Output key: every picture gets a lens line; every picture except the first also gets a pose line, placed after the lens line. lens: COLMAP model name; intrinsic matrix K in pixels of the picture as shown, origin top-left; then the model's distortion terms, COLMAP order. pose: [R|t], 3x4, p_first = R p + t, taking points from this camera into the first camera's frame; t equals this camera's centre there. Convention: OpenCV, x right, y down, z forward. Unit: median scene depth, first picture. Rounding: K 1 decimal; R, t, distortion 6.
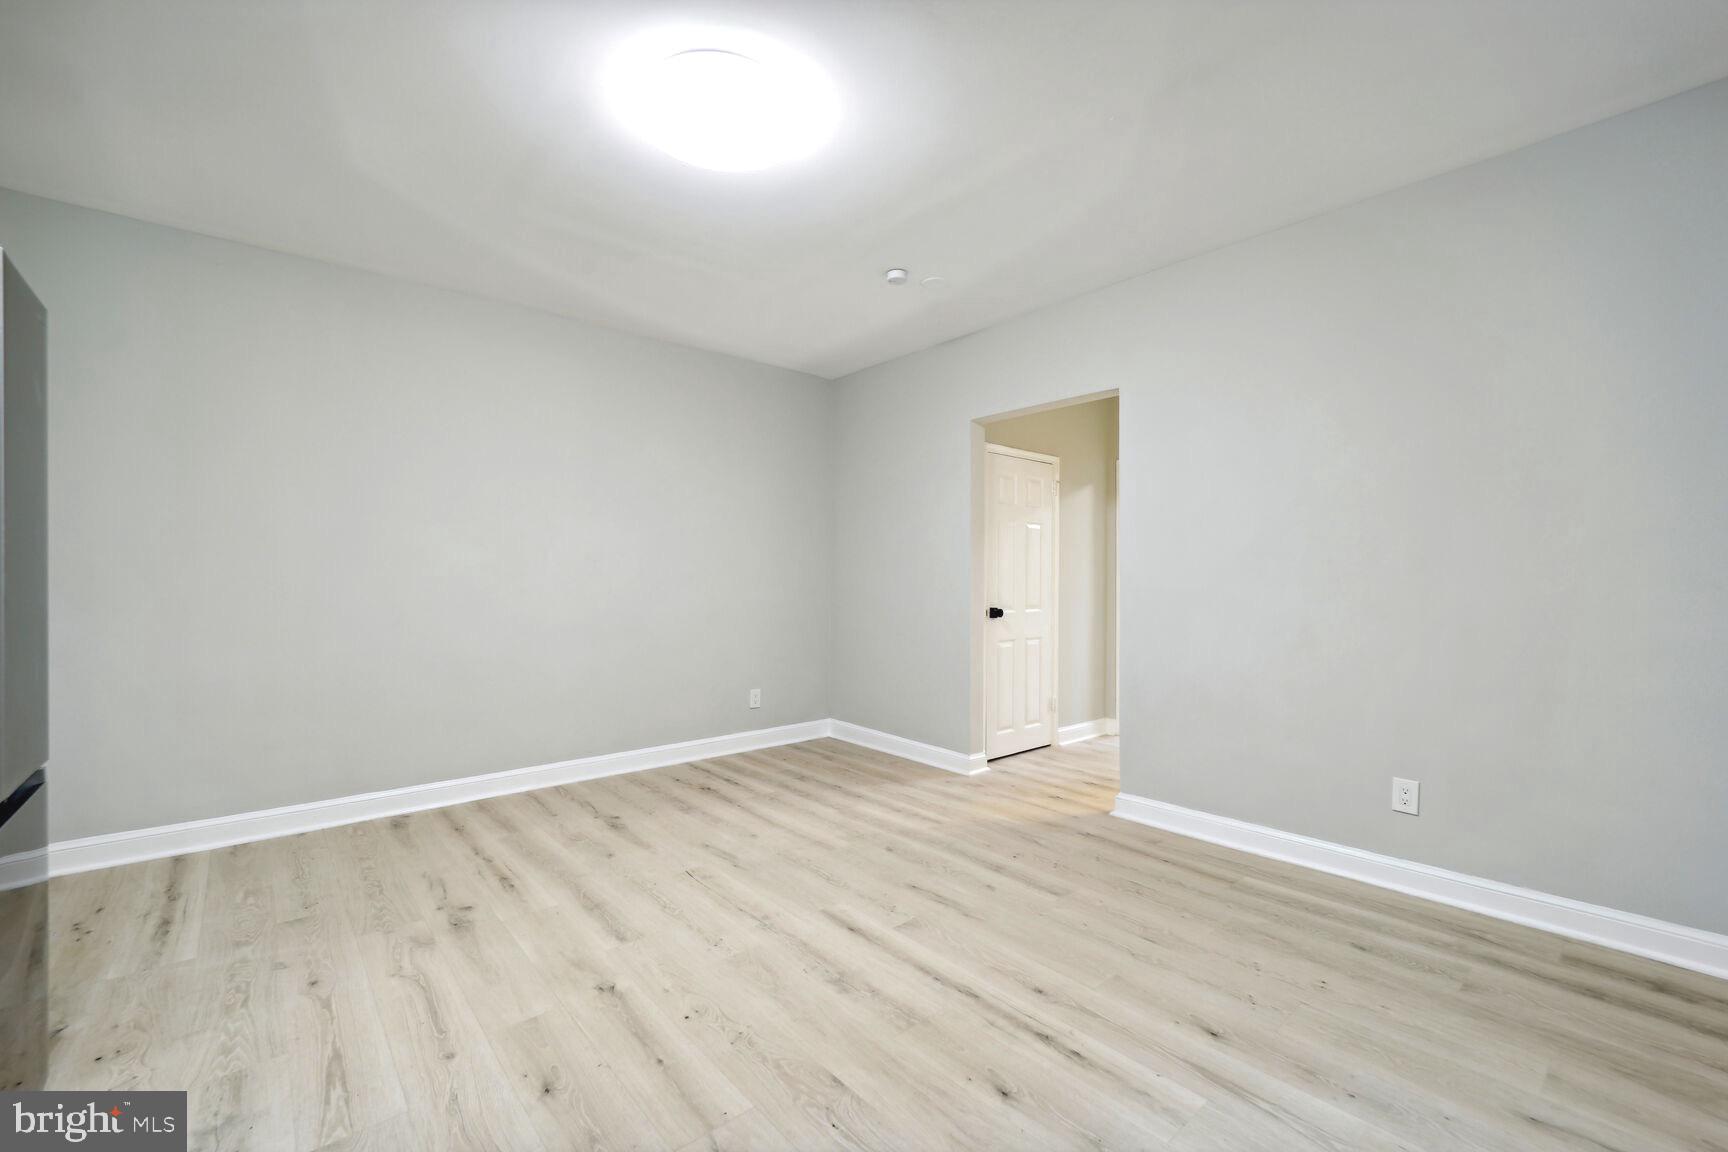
lens RADIAL K [[713.5, 0, 868.4], [0, 713.5, 579.3], [0, 0, 1]] dist [-0.006587, 0.000997]
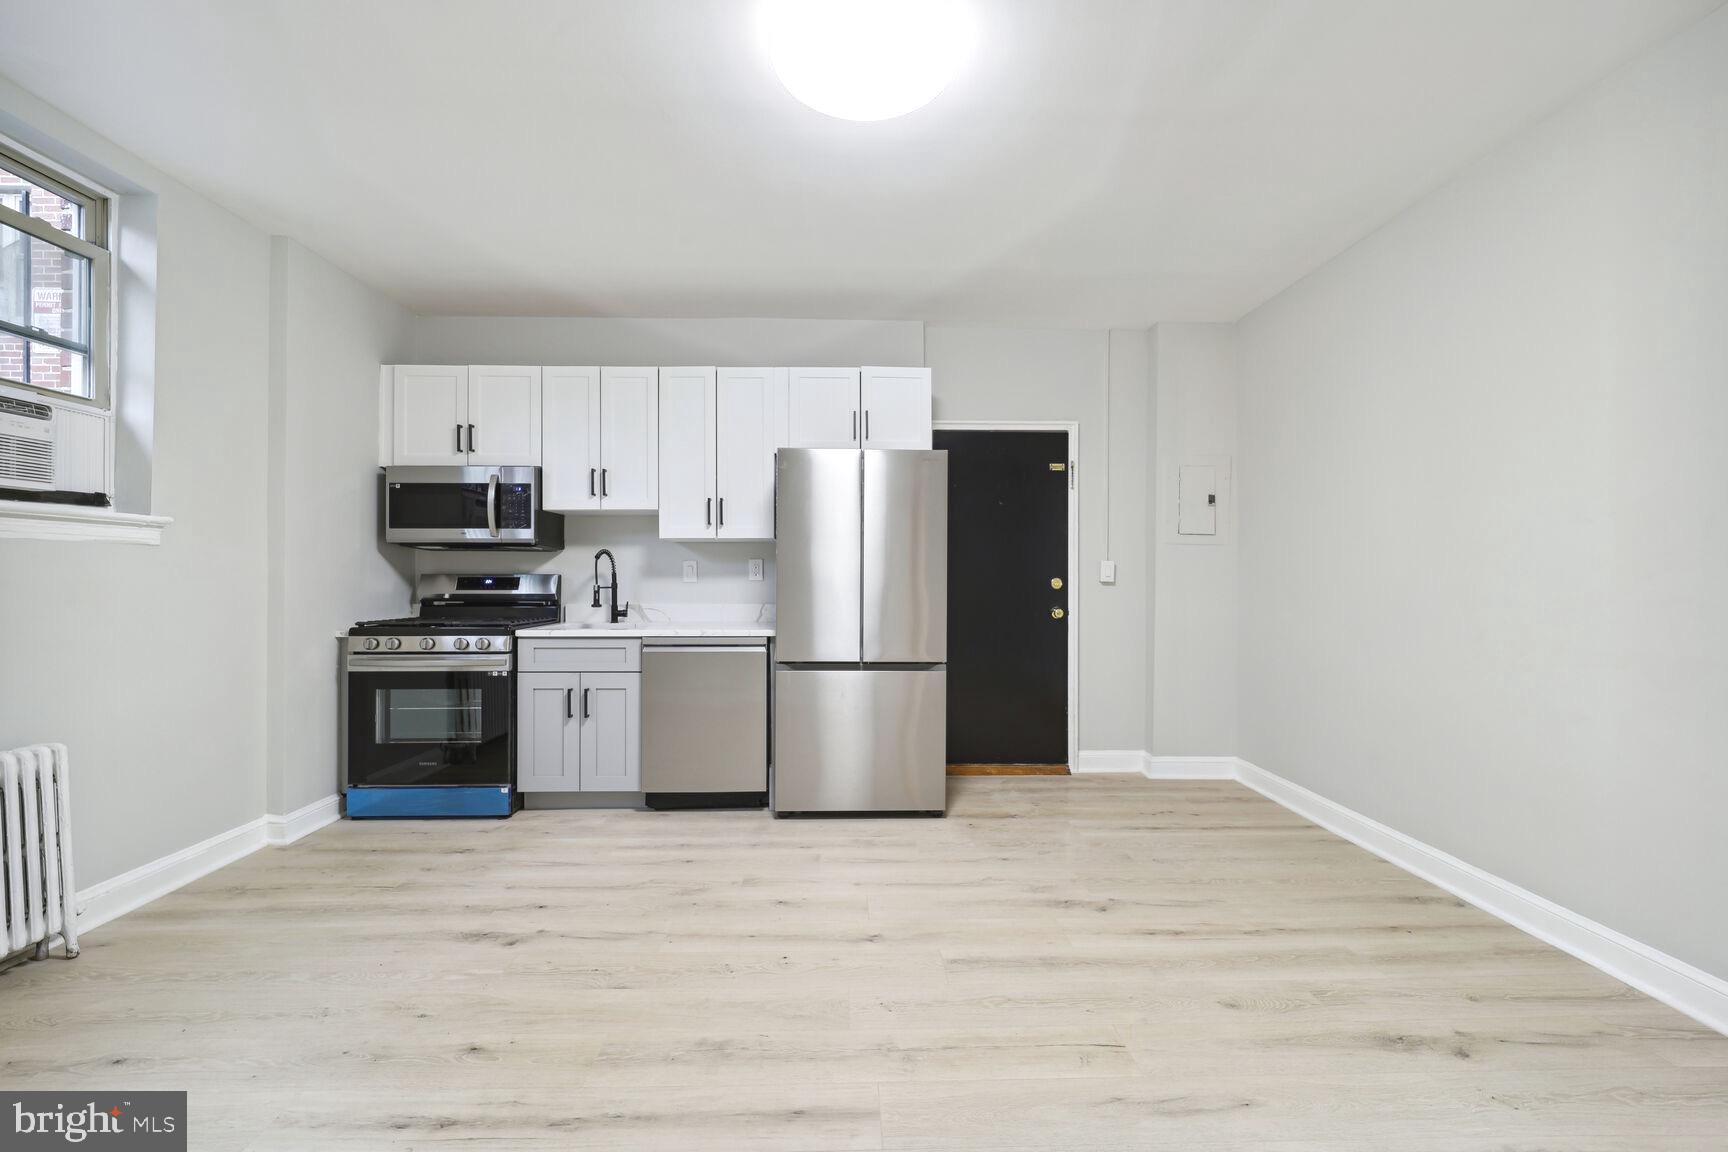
lens RADIAL K [[713.5, 0, 863.5], [0, 713.5, 576.1], [0, 0, 1]] dist [-0.006587, 0.000997]
pose [[-0.634681, -0.002271, -0.772771, 0.456016], [-0.002877, 0.999996, -0.000576, -0.002593], [0.772769, 0.001858, -0.634685, 1.497654]]
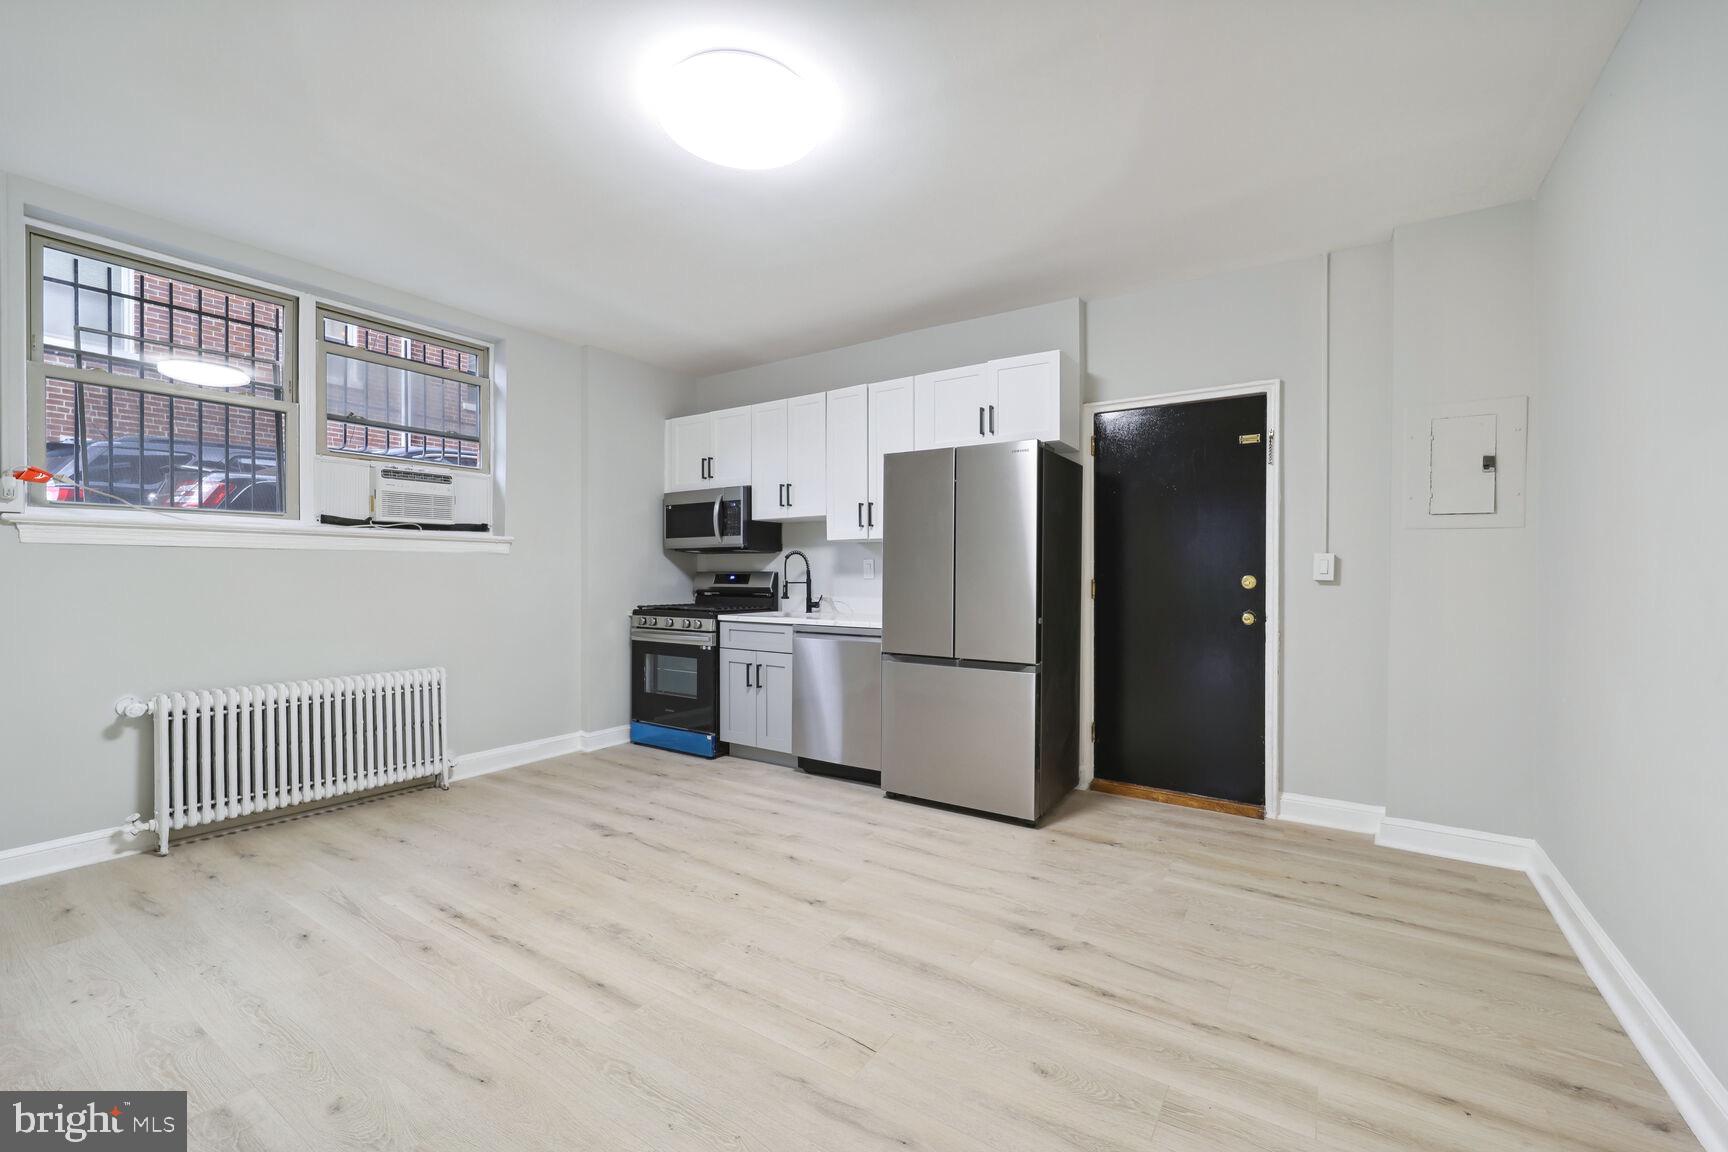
lens RADIAL K [[713.5, 0, 862.2], [0, 713.5, 578.5], [0, 0, 1]] dist [-0.006587, 0.000997]
pose [[-0.964583, -0.001591, -0.263775, -0.103796], [-0.003558, 0.999969, 0.006979, -0.001222], [0.263756, 0.007670, -0.964559, 1.946163]]
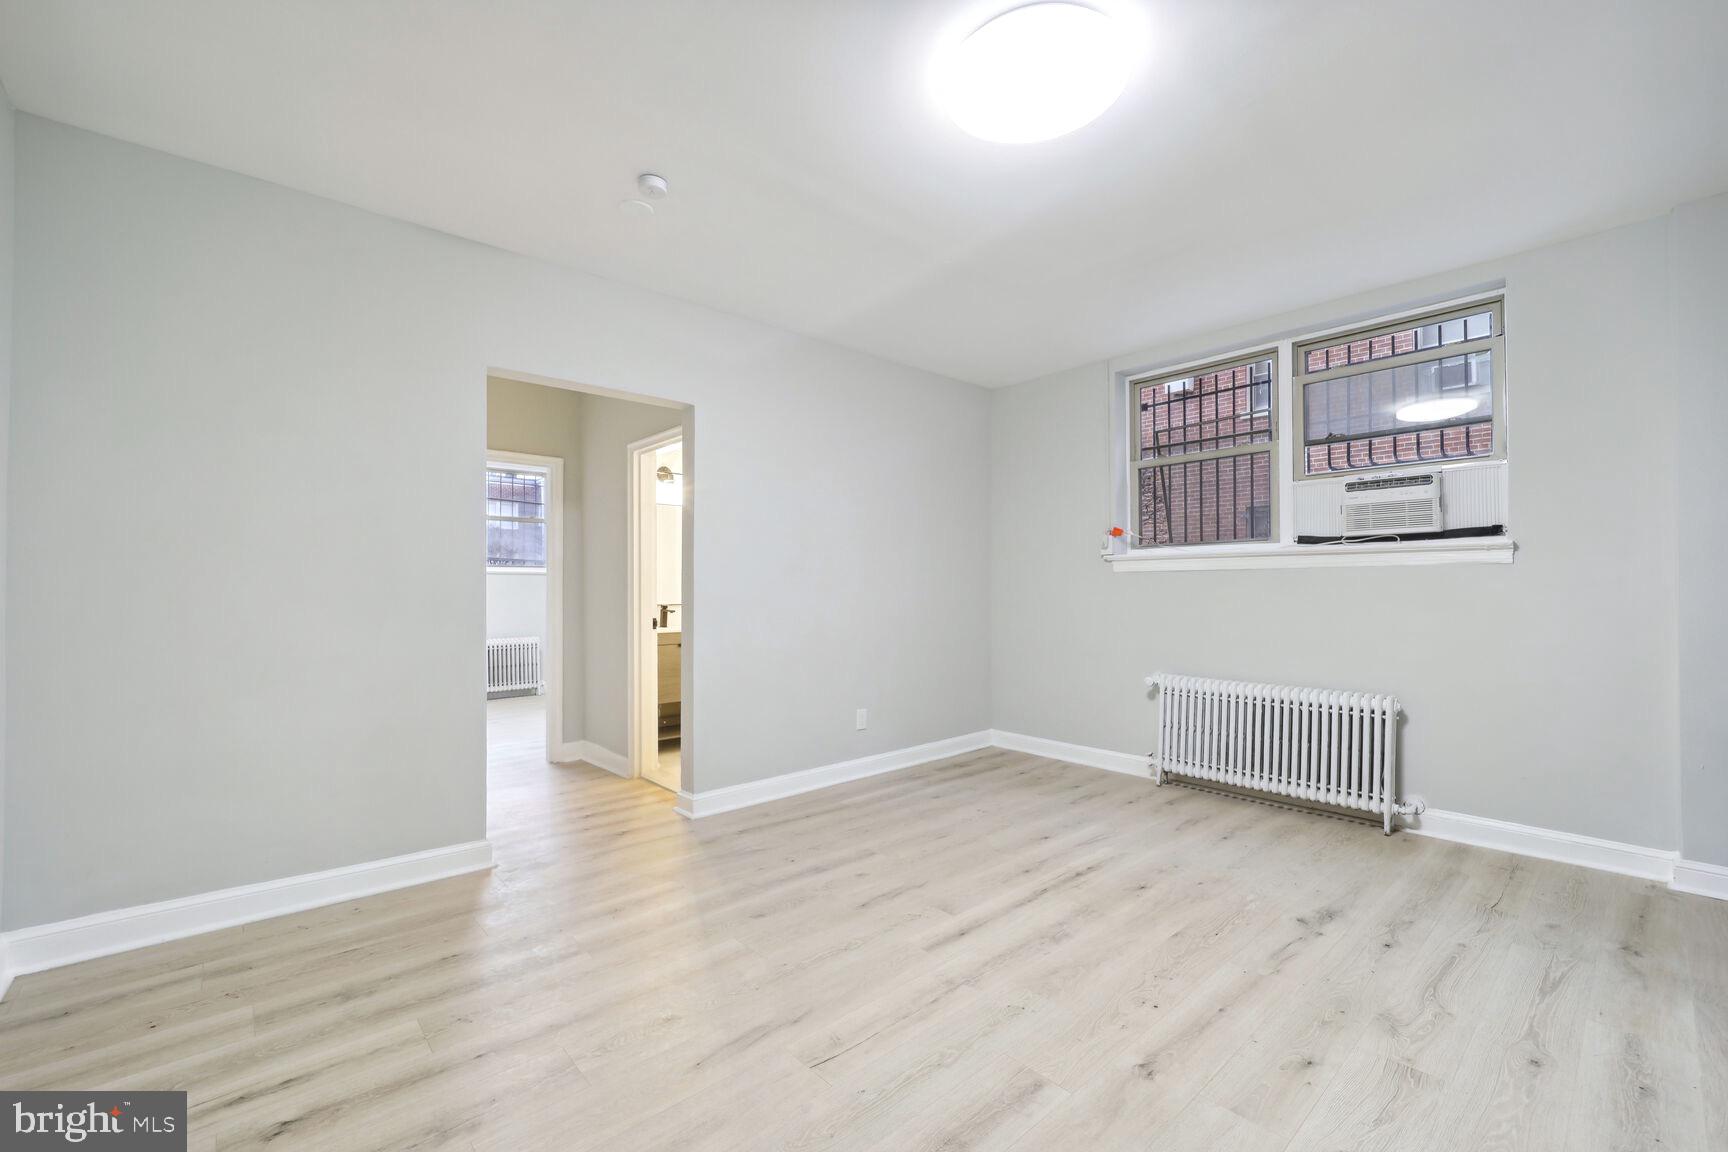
lens RADIAL K [[713.5, 0, 857.7], [0, 713.5, 593.8], [0, 0, 1]] dist [-0.006587, 0.000997]
pose [[-0.004805, -0.007753, 0.999958, -1.066270], [0.002781, 0.999966, 0.007767, -0.004530], [-0.999985, 0.002818, -0.004784, 1.182217]]
